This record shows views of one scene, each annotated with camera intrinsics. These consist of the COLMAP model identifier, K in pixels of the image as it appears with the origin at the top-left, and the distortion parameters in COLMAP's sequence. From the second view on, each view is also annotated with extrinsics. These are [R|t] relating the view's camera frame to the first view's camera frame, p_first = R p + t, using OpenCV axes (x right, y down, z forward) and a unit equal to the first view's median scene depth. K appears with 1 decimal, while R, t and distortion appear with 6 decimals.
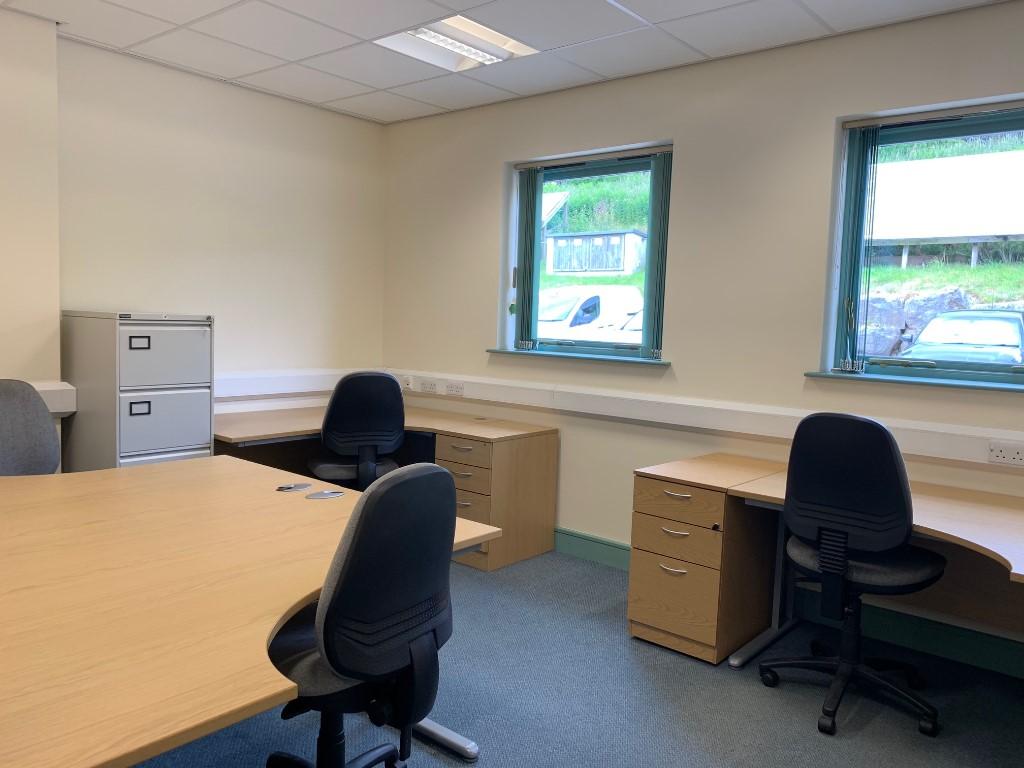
lens RADIAL K [[789.3, 0, 512.0], [0, 789.3, 384.0], [0, 0, 1]] dist [0.014225, 0.003967]
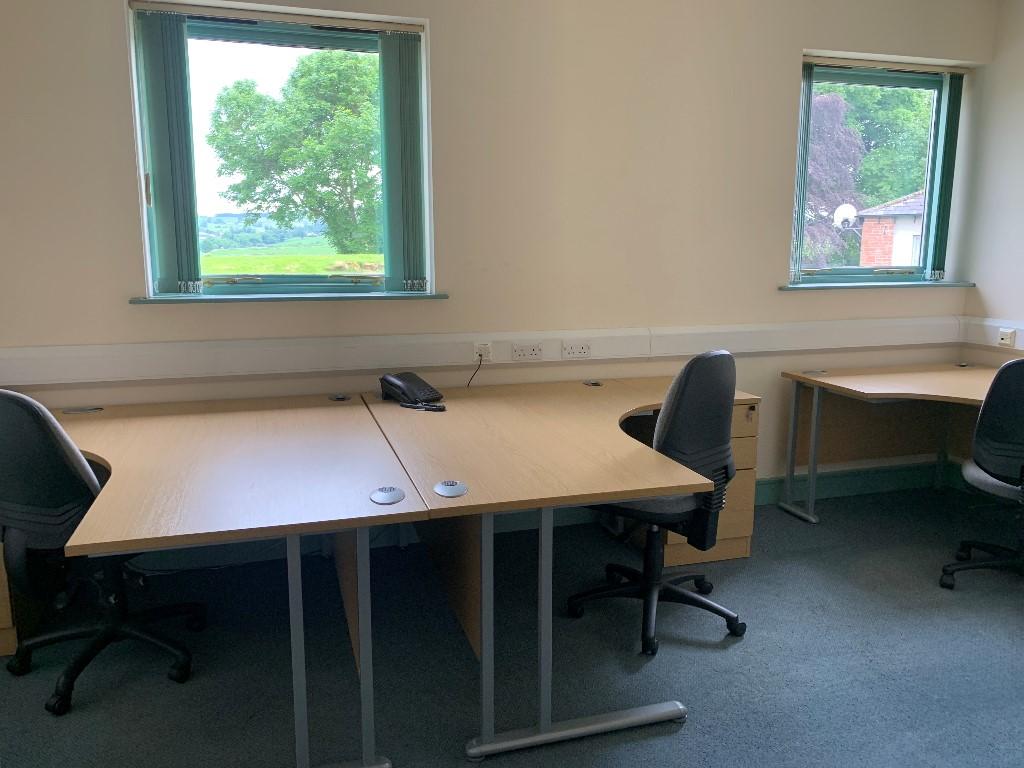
lens RADIAL K [[789.3, 0, 512.0], [0, 789.3, 384.0], [0, 0, 1]] dist [0.014225, 0.003967]
pose [[0.551873, -0.168918, 0.816641, -0.409640], [0.087533, 0.985595, 0.144712, -0.042309], [-0.829321, -0.008379, 0.558709, 0.403896]]
